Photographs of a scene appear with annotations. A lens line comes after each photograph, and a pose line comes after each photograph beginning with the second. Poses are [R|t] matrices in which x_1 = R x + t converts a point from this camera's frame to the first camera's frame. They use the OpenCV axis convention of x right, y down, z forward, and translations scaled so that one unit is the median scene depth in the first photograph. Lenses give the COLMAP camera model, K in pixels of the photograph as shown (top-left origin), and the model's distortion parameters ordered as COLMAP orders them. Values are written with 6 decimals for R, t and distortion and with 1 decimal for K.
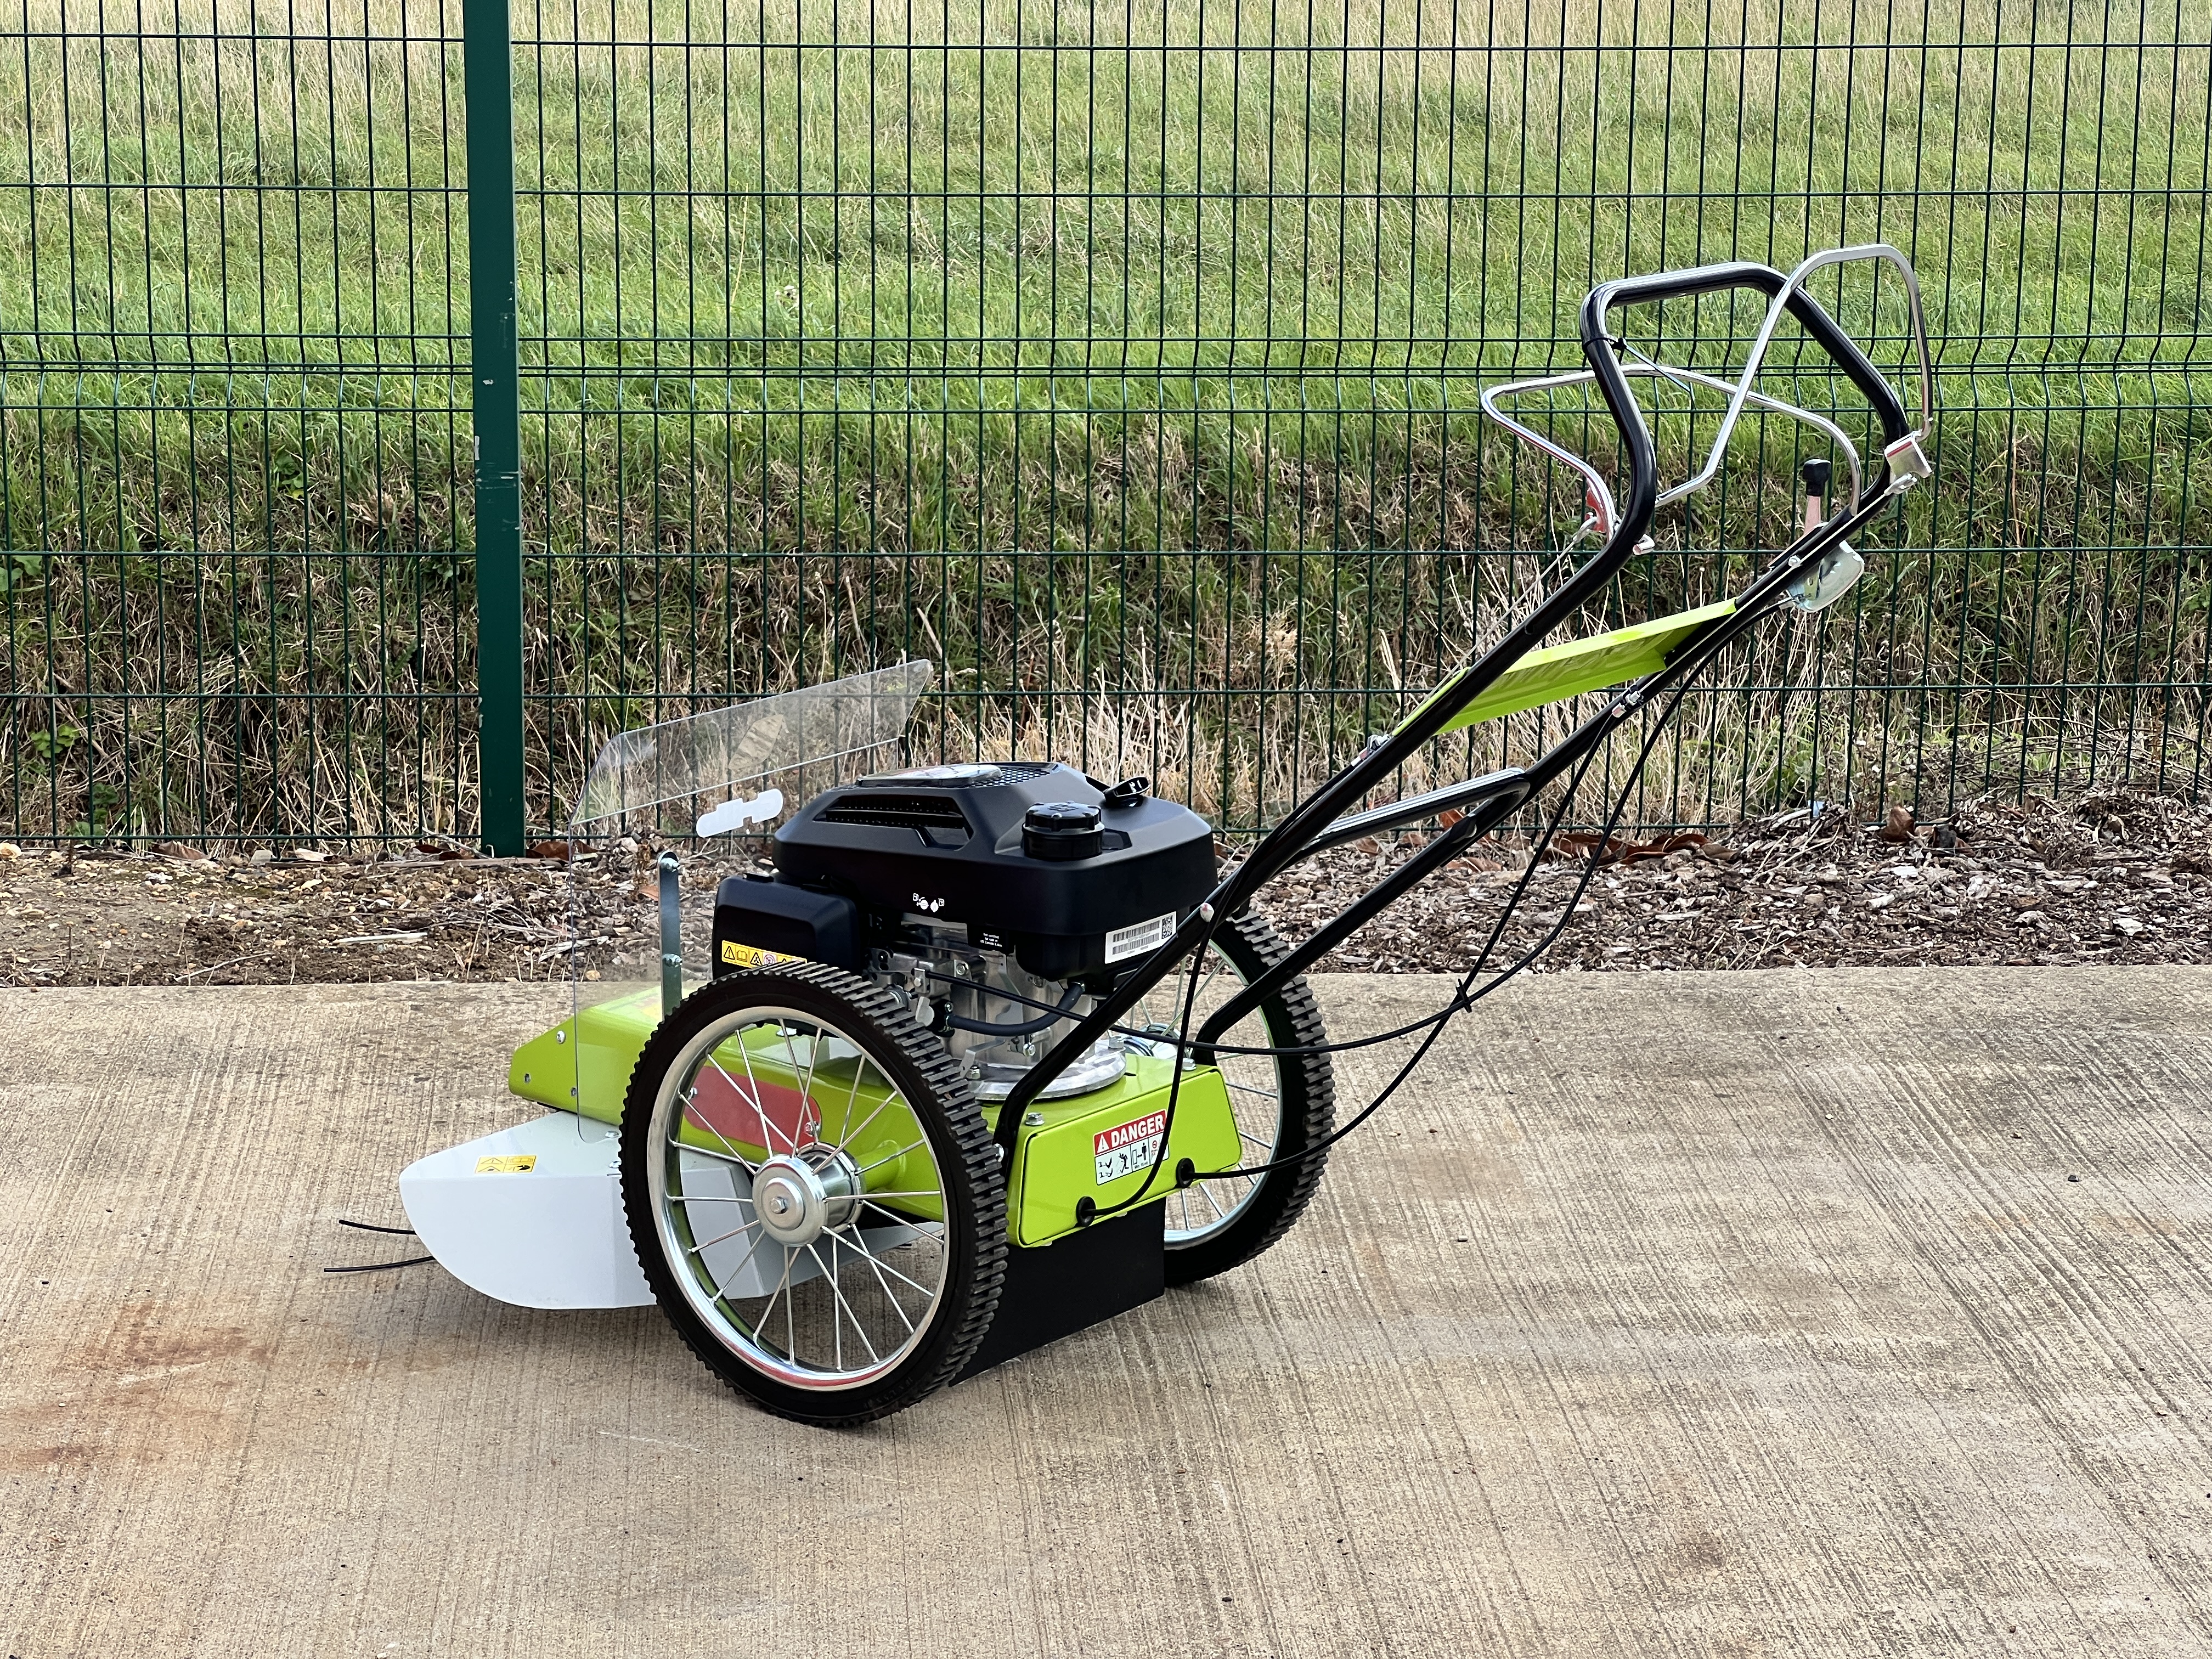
lens RADIAL K [[5016.3, 0, 1075.9], [0, 5016.3, 804.3], [0, 0, 1]] dist [0.348734, -0.817479]
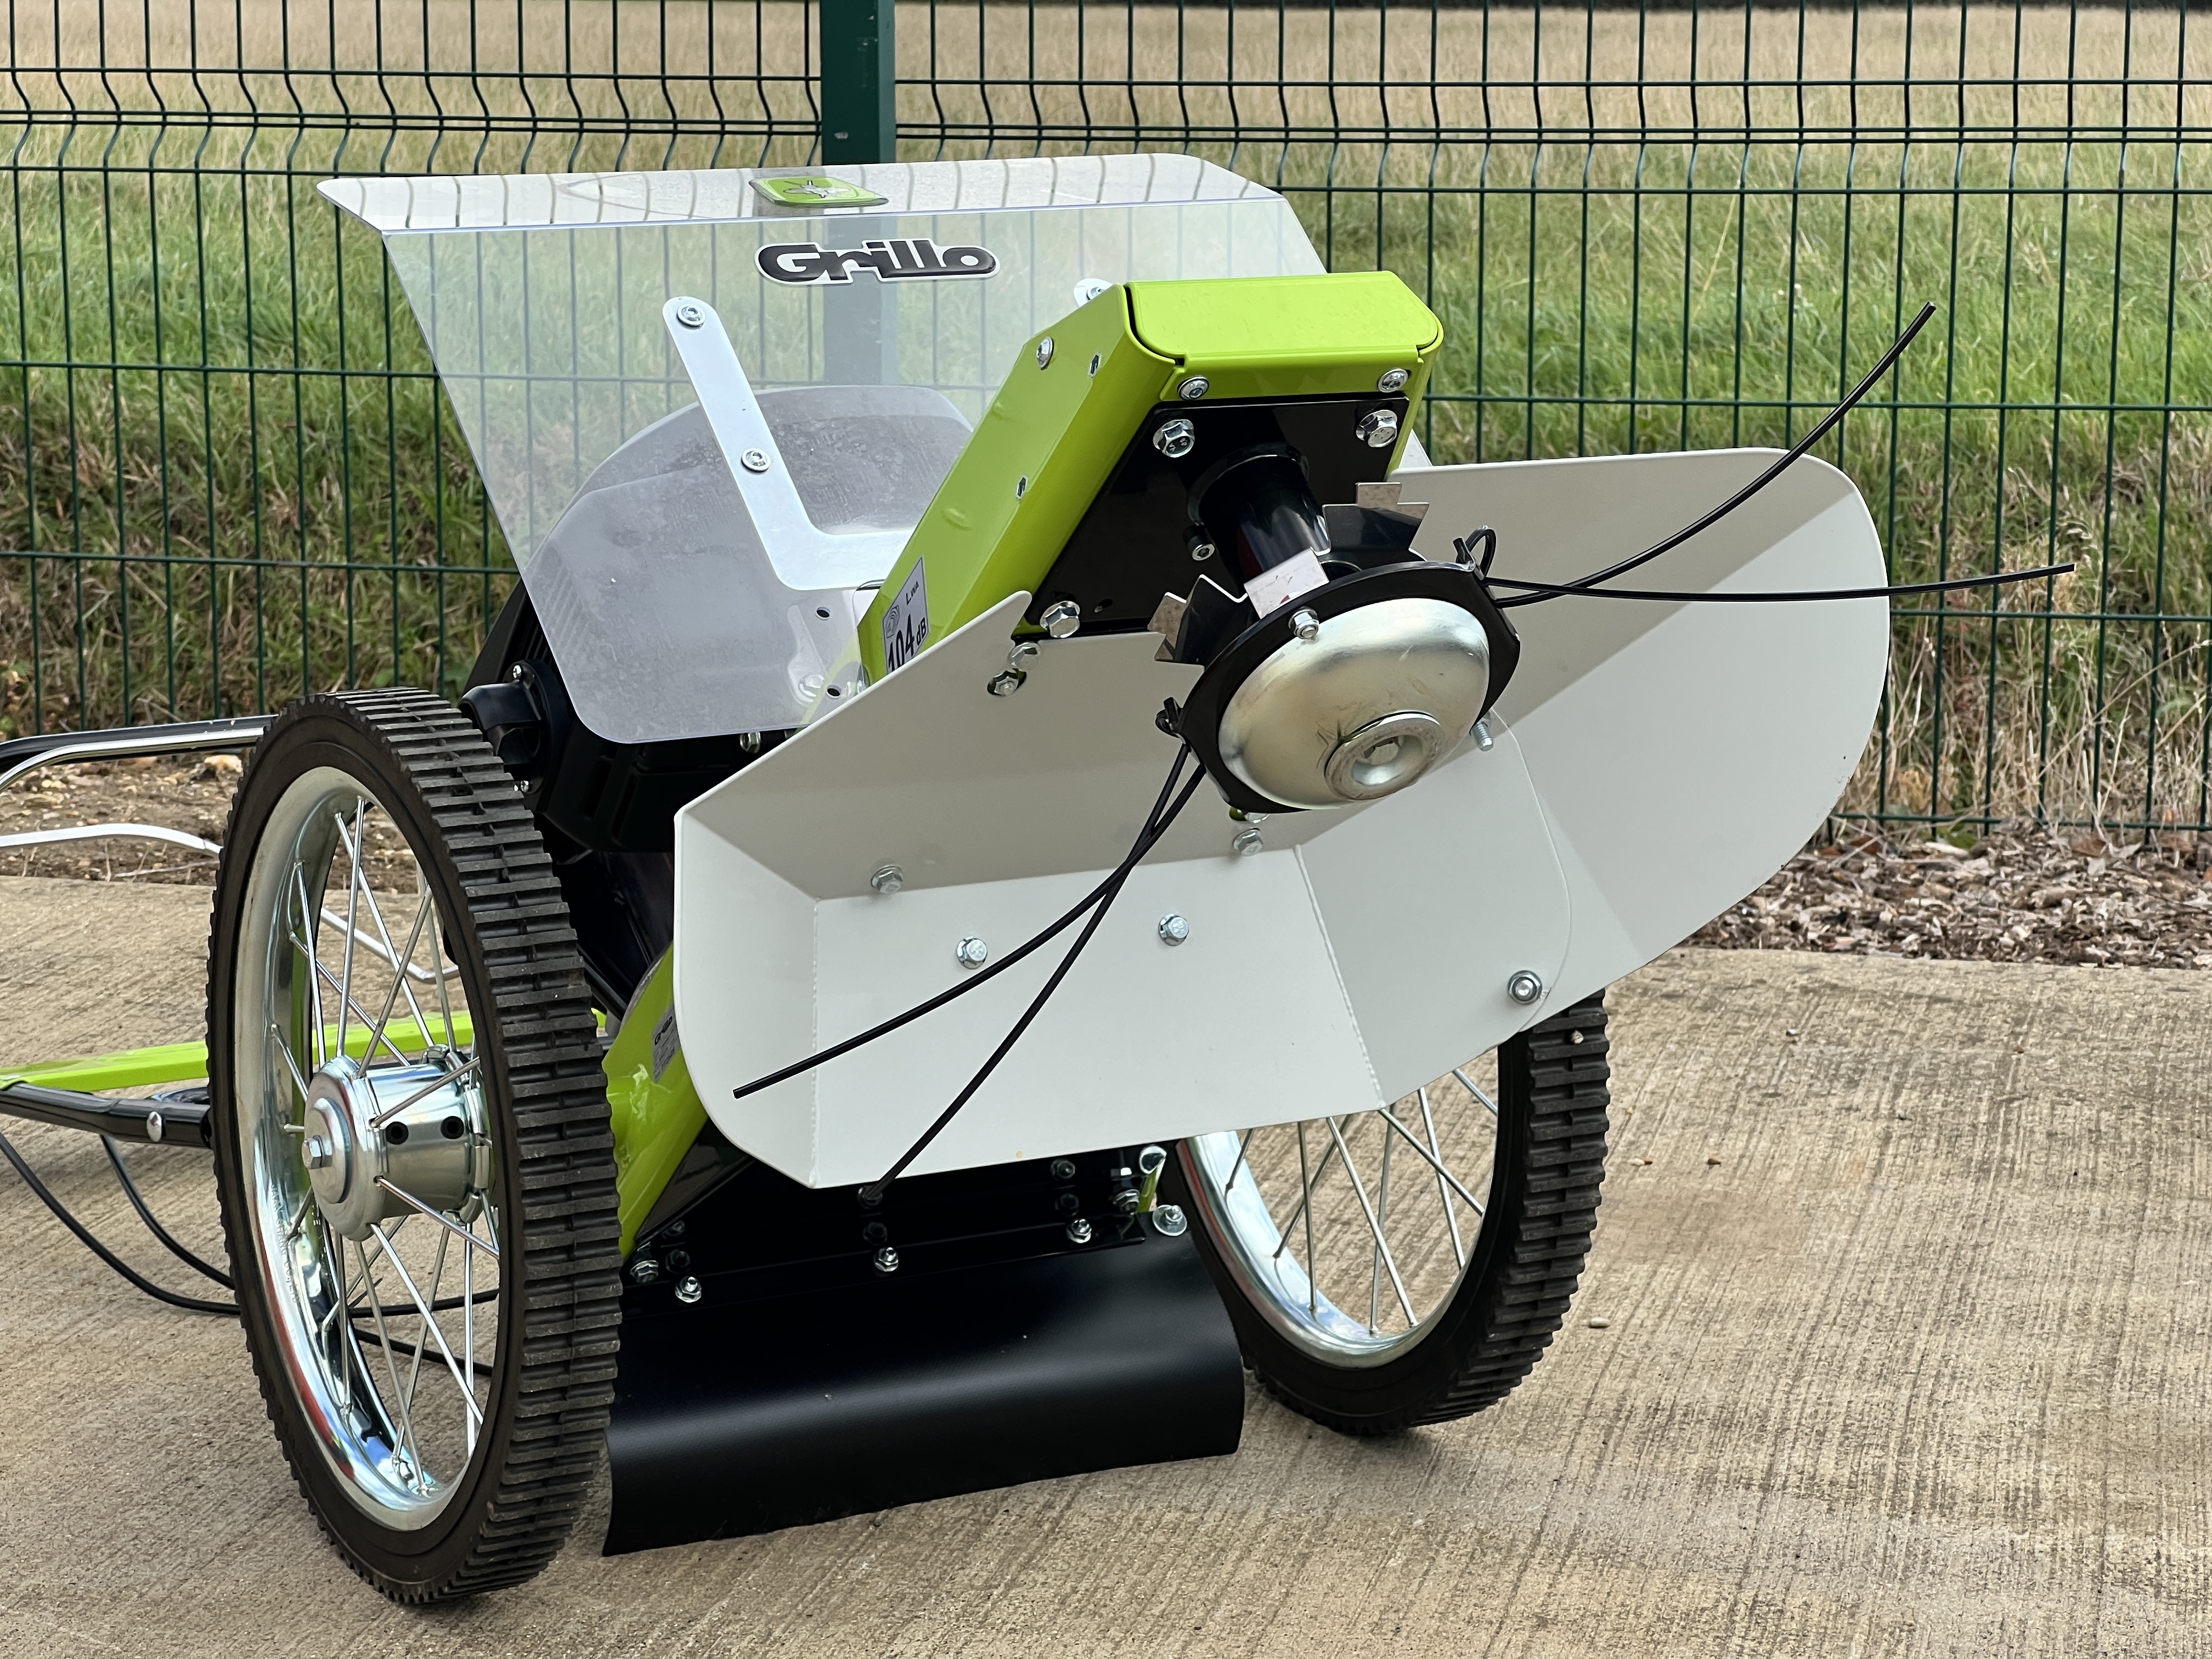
lens RADIAL K [[5046.5, 0, 1106.0], [0, 5046.5, 829.5], [0, 0, 1]] dist [-0.158810, 7.392964]
pose [[0.959691, 0.043236, -0.277712, 0.155895], [-0.055373, 0.997816, -0.036008, 0.049143], [0.275549, 0.049935, 0.959989, 0.404784]]
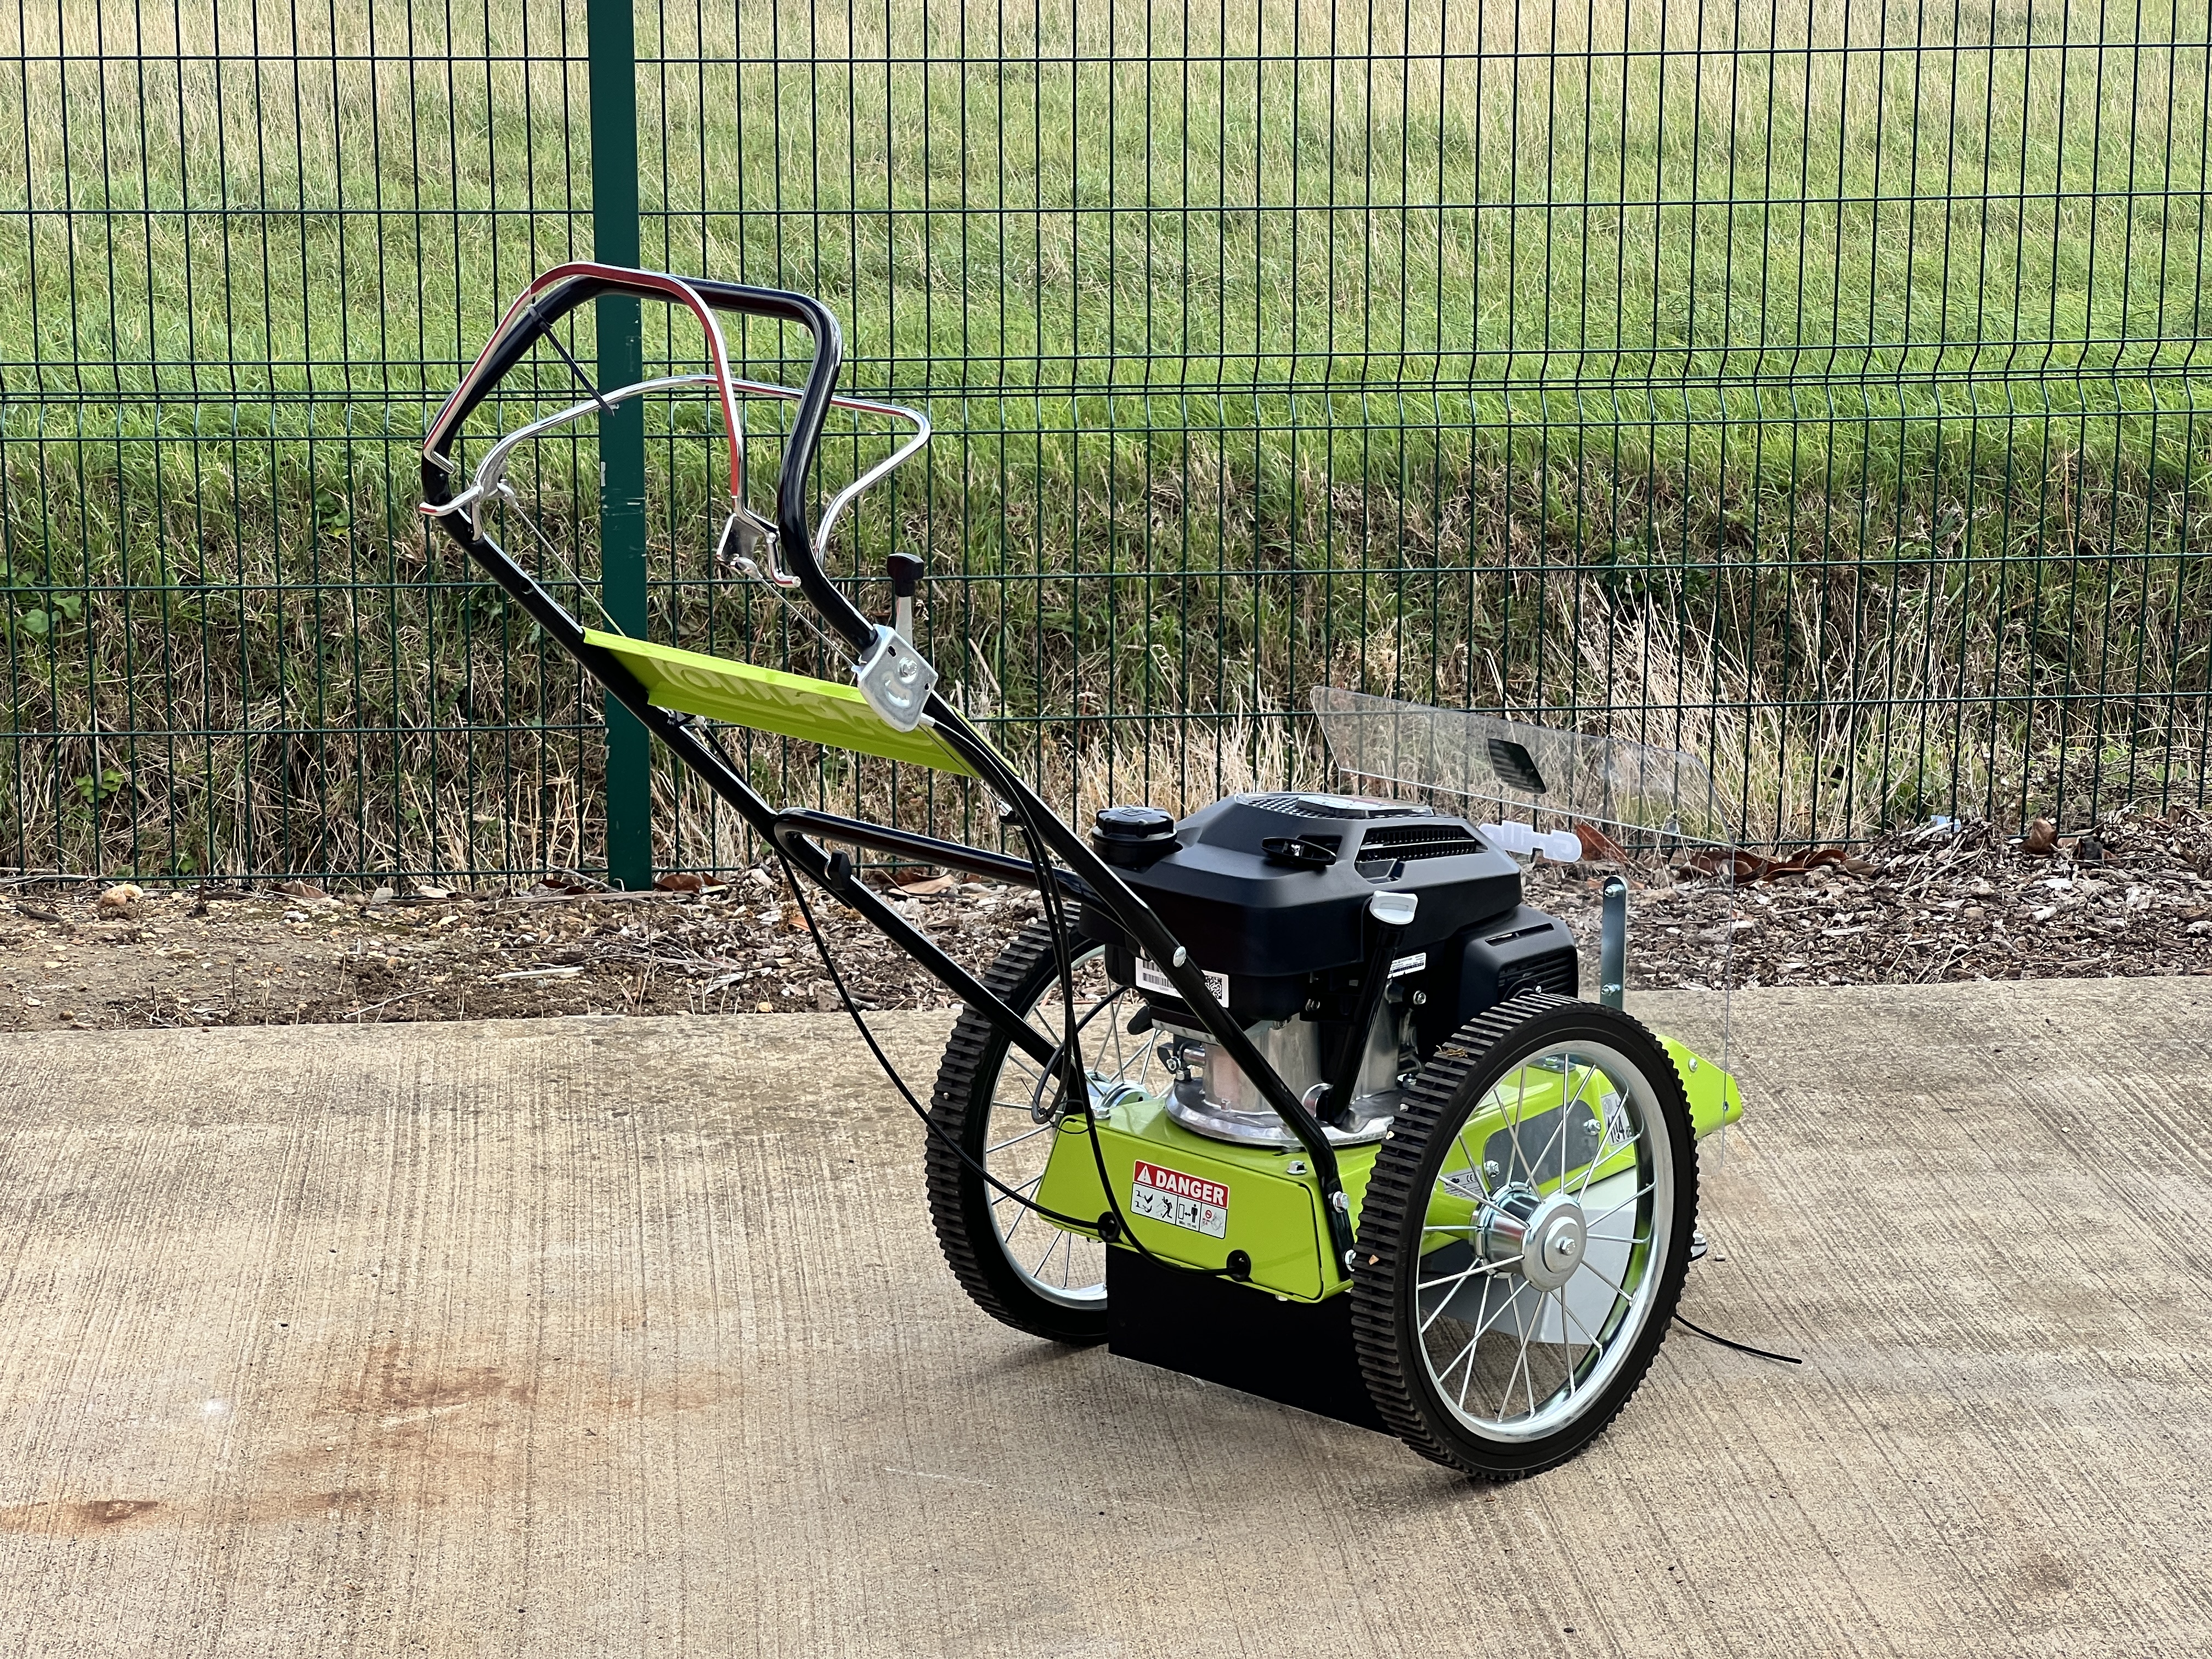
lens RADIAL K [[5046.5, 0, 1106.0], [0, 5046.5, 829.5], [0, 0, 1]] dist [-0.158810, 7.392964]
pose [[0.999541, -0.014953, 0.026365, -0.059499], [0.015047, 0.999881, -0.003389, 0.004094], [-0.026311, 0.003784, 0.999647, 0.022750]]
